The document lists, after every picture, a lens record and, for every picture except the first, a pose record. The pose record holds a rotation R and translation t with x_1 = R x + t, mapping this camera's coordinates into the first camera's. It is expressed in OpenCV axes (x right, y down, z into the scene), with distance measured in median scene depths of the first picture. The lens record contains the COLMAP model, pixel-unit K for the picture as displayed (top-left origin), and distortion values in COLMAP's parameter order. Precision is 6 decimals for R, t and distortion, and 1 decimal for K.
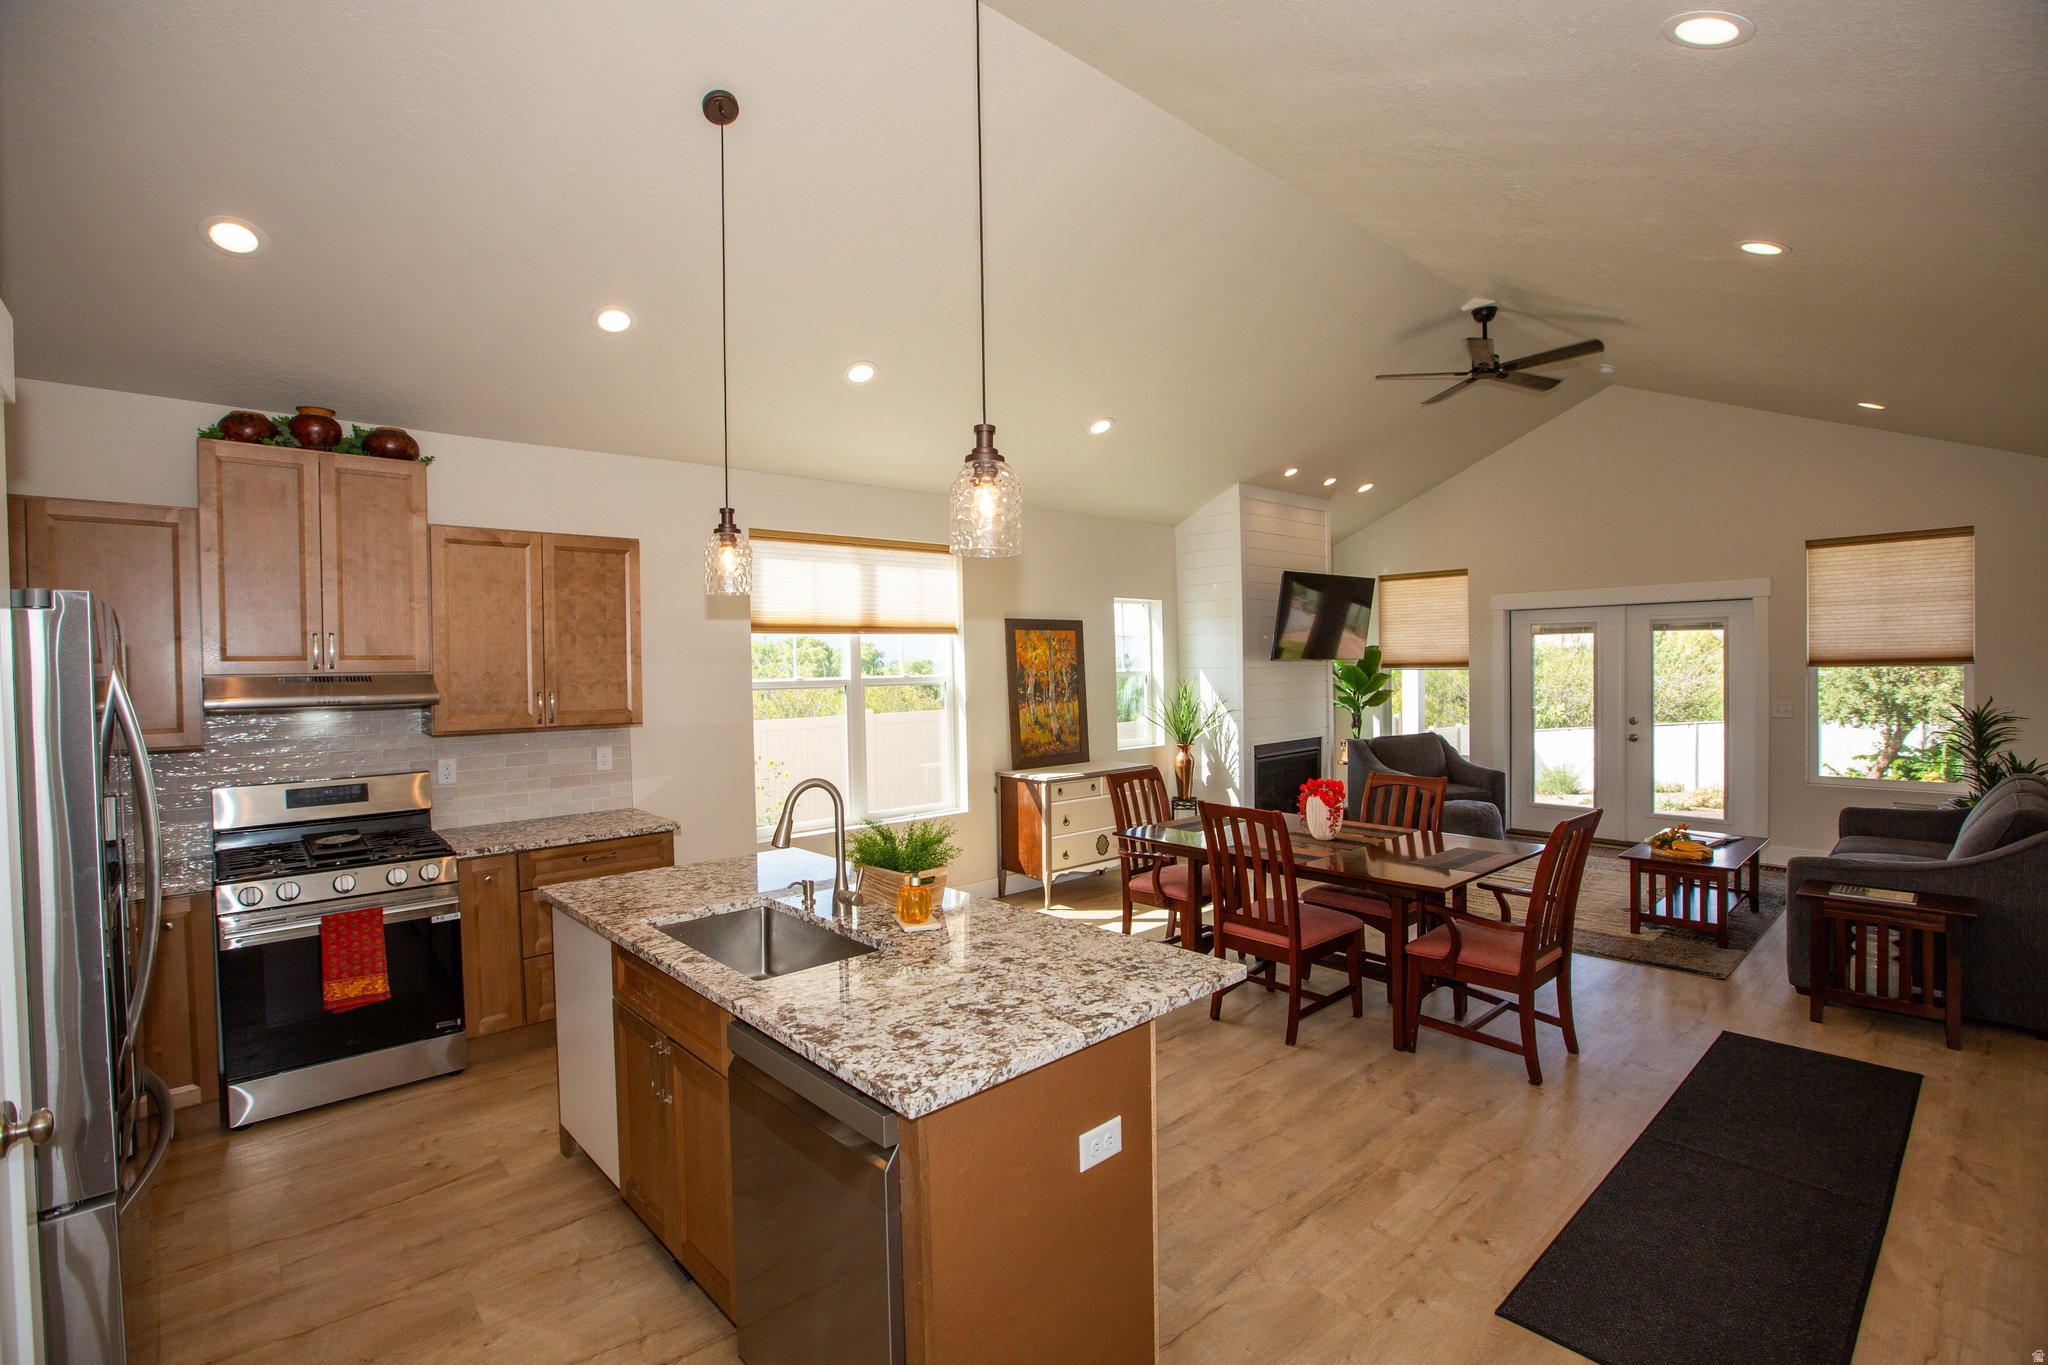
lens RADIAL K [[940.1, 0, 1013.0], [0, 940.1, 680.4], [0, 0, 1]] dist [-0.057002, 0.023010]
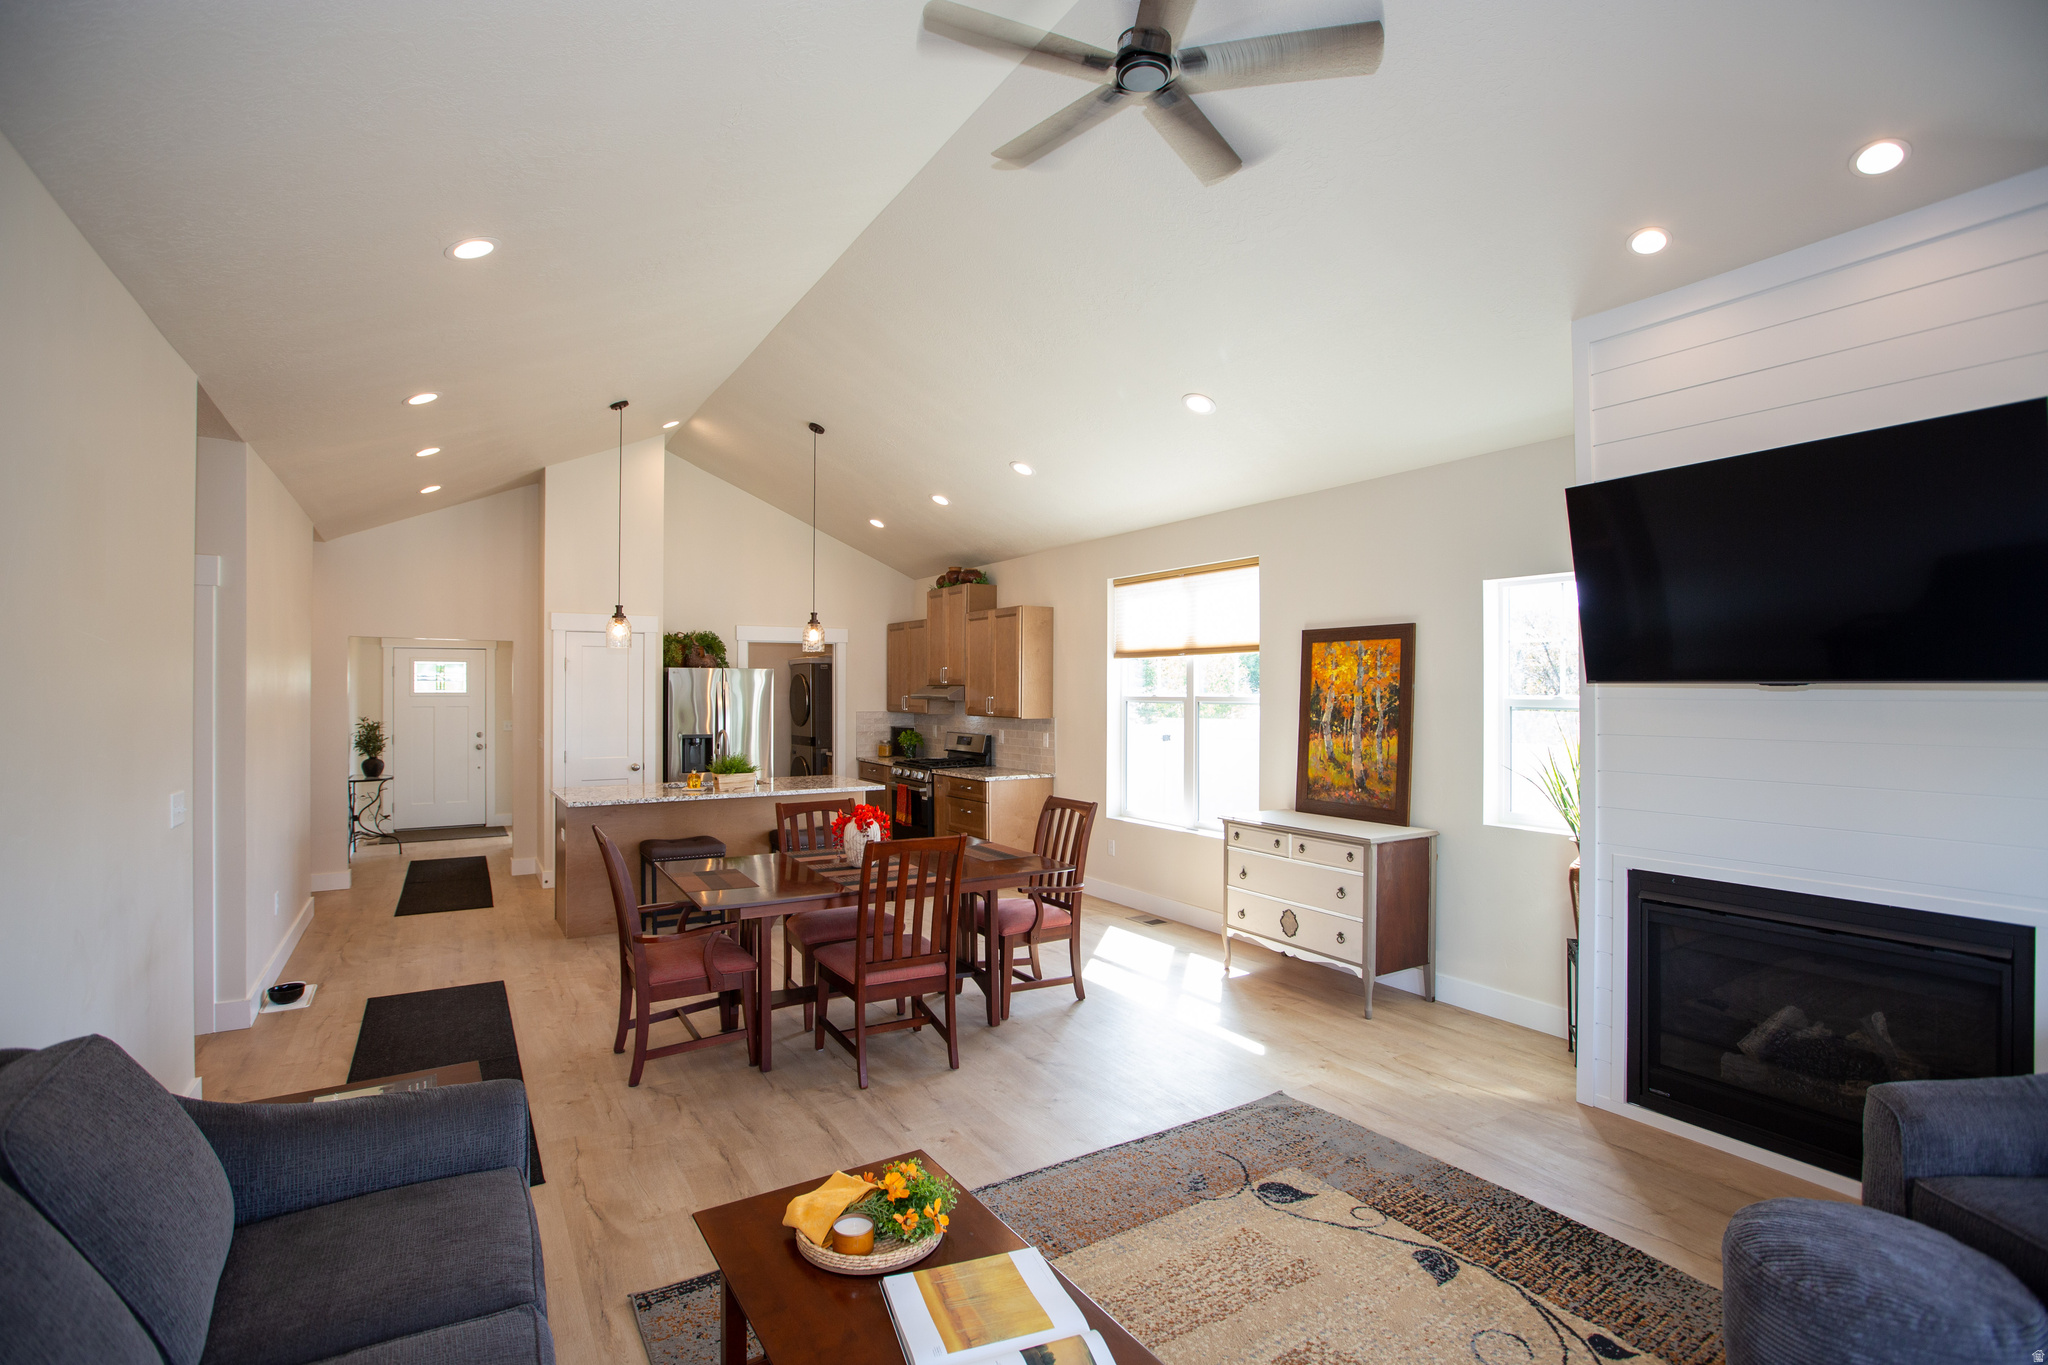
lens RADIAL K [[940.1, 0, 1013.0], [0, 940.1, 680.4], [0, 0, 1]] dist [-0.057002, 0.023010]
pose [[-0.178192, 0.008131, -0.983962, 0.867942], [-0.012991, 0.999859, 0.010615, -0.026553], [0.983910, 0.014674, -0.178061, 0.902372]]
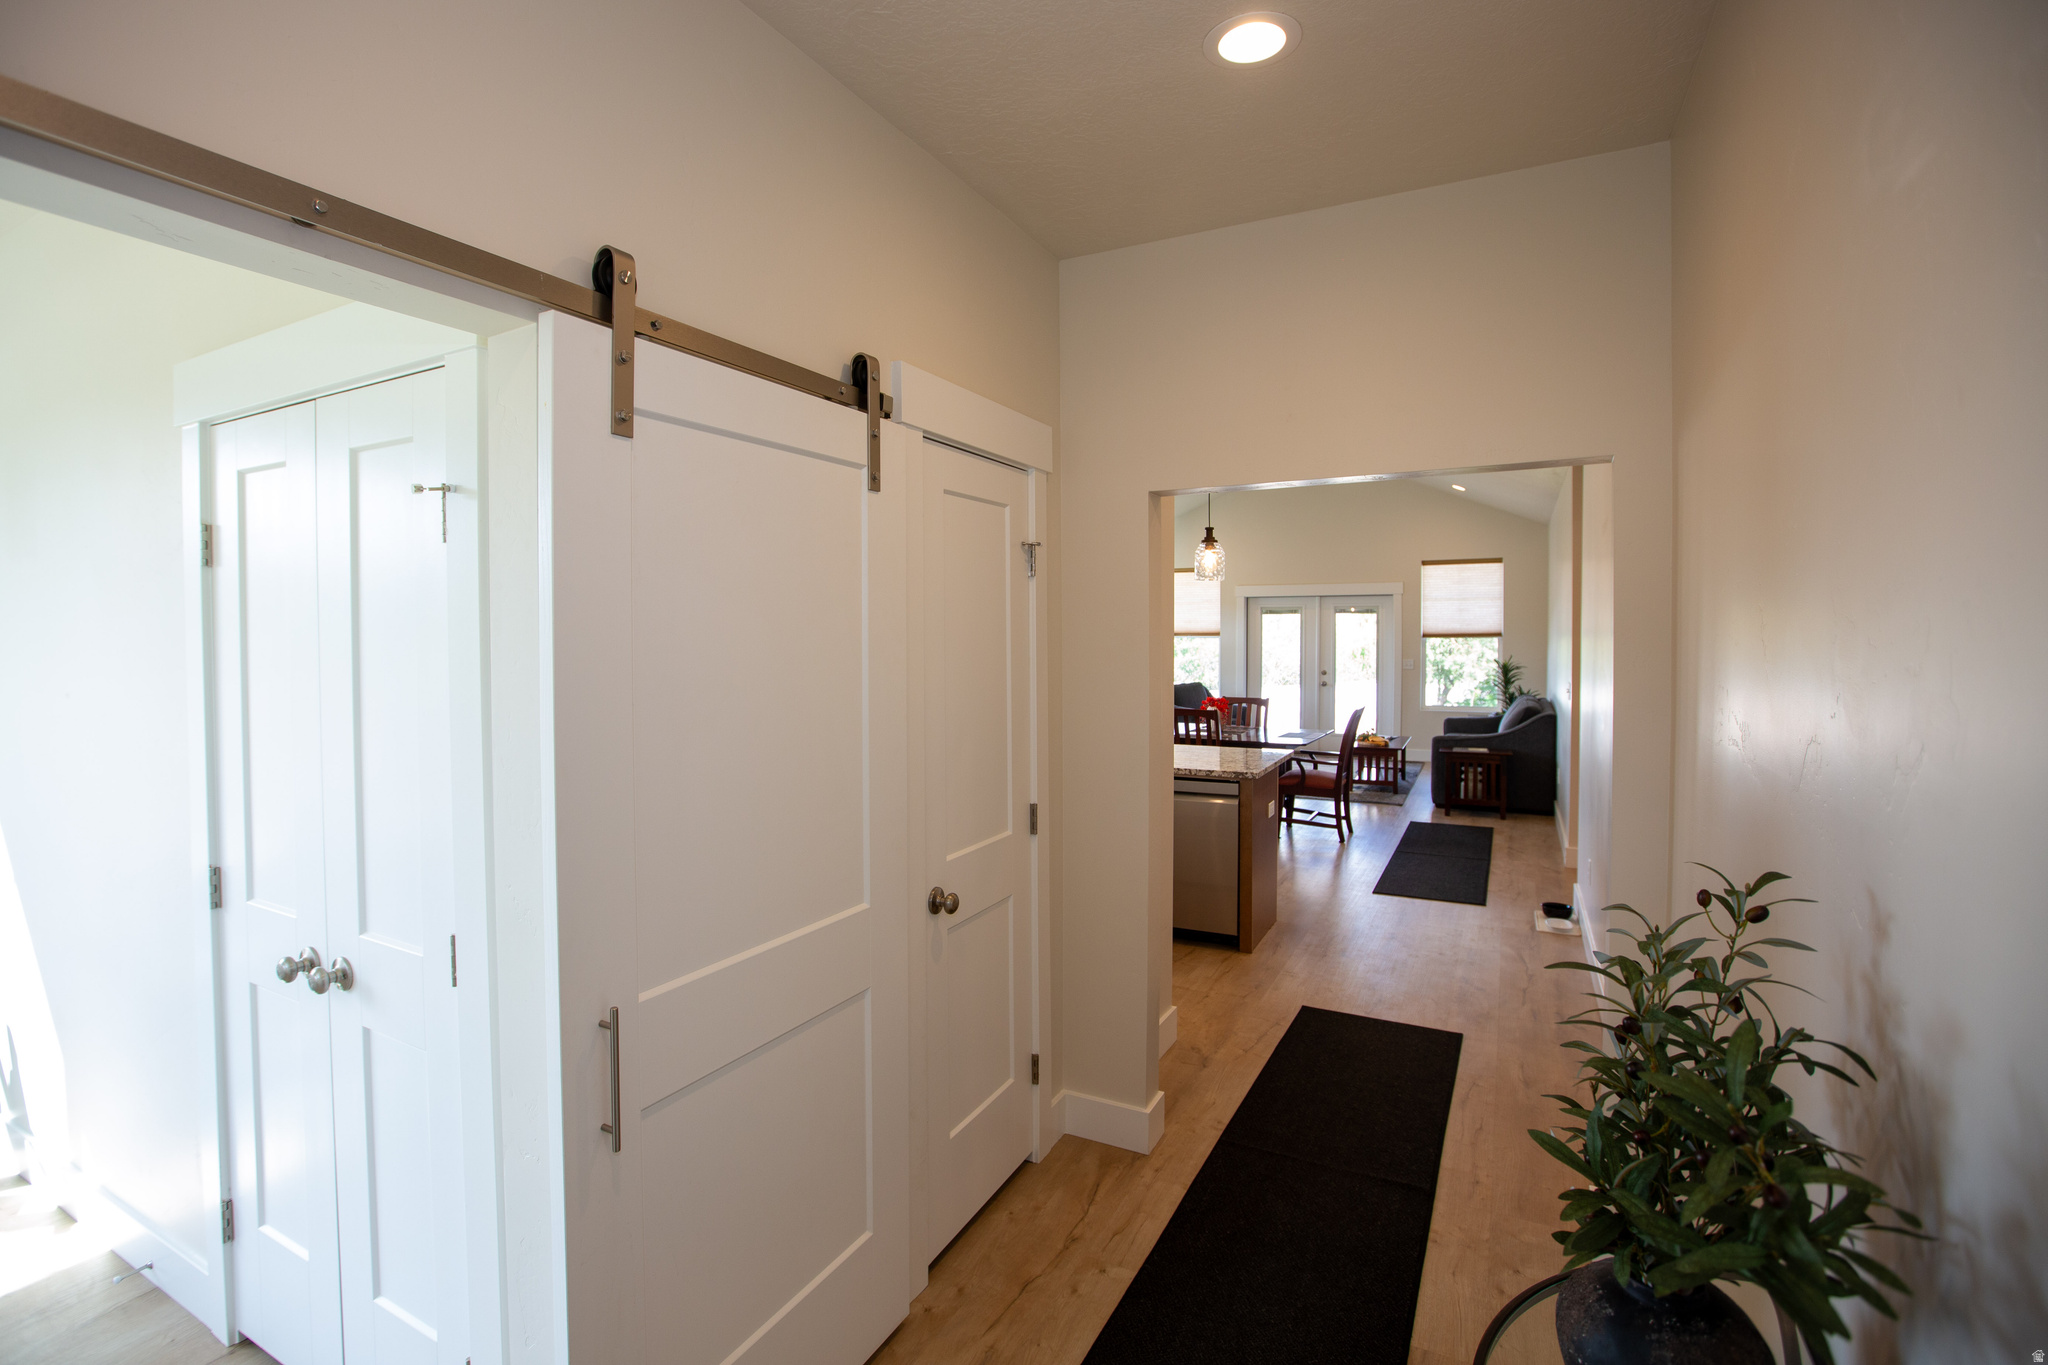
lens RADIAL K [[957.1, 0, 976.4], [0, 957.1, 652.8], [0, 0, 1]] dist [-0.055890, 0.000059]
pose [[0.947702, 0.006817, 0.319083, -0.440101], [-0.007188, 0.999974, -0.000016, 0.017963], [-0.319075, -0.002278, 0.947727, -0.361803]]
